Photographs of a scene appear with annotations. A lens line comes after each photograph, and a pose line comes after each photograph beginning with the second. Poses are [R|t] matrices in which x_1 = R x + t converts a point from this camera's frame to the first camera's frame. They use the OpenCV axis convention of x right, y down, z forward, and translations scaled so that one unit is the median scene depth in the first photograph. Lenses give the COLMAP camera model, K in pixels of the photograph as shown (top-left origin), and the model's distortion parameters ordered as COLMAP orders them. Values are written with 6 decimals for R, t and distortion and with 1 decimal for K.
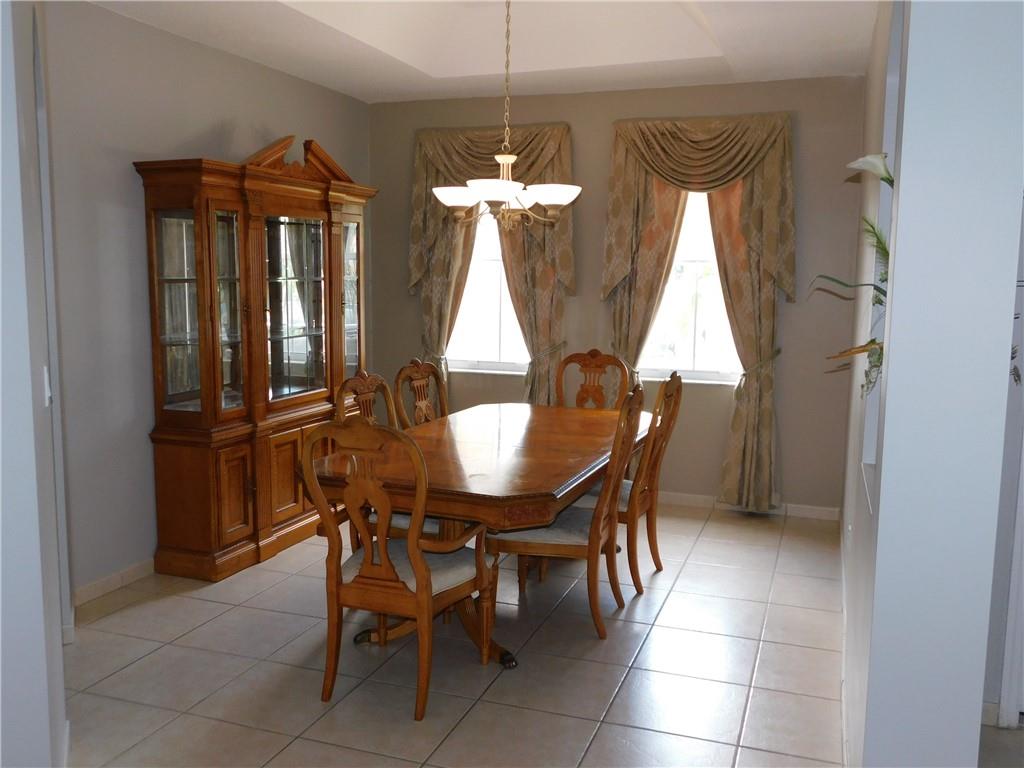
lens RADIAL K [[900.4, 0, 515.9], [0, 900.4, 381.9], [0, 0, 1]] dist [-0.007814, 0.003644]
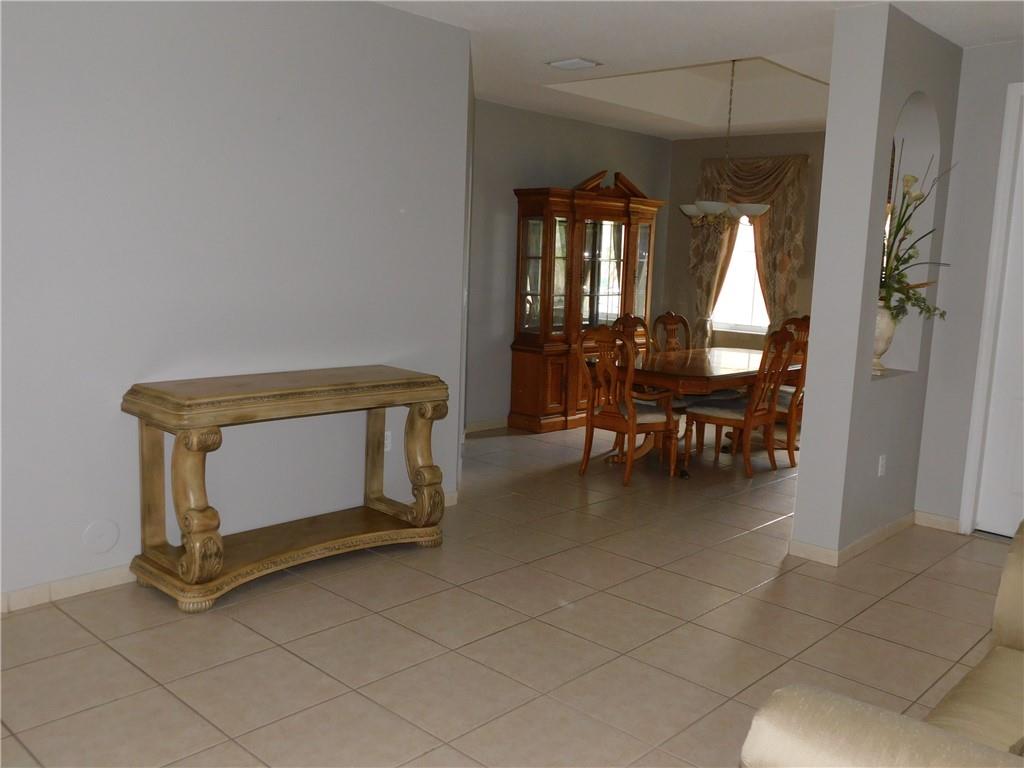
lens RADIAL K [[900.4, 0, 511.7], [0, 900.4, 385.6], [0, 0, 1]] dist [-0.007814, 0.003644]
pose [[0.915191, 0.081017, -0.394793, 0.270337], [-0.077215, 0.996687, 0.025538, 0.085791], [0.395554, 0.007112, 0.918415, -0.562123]]
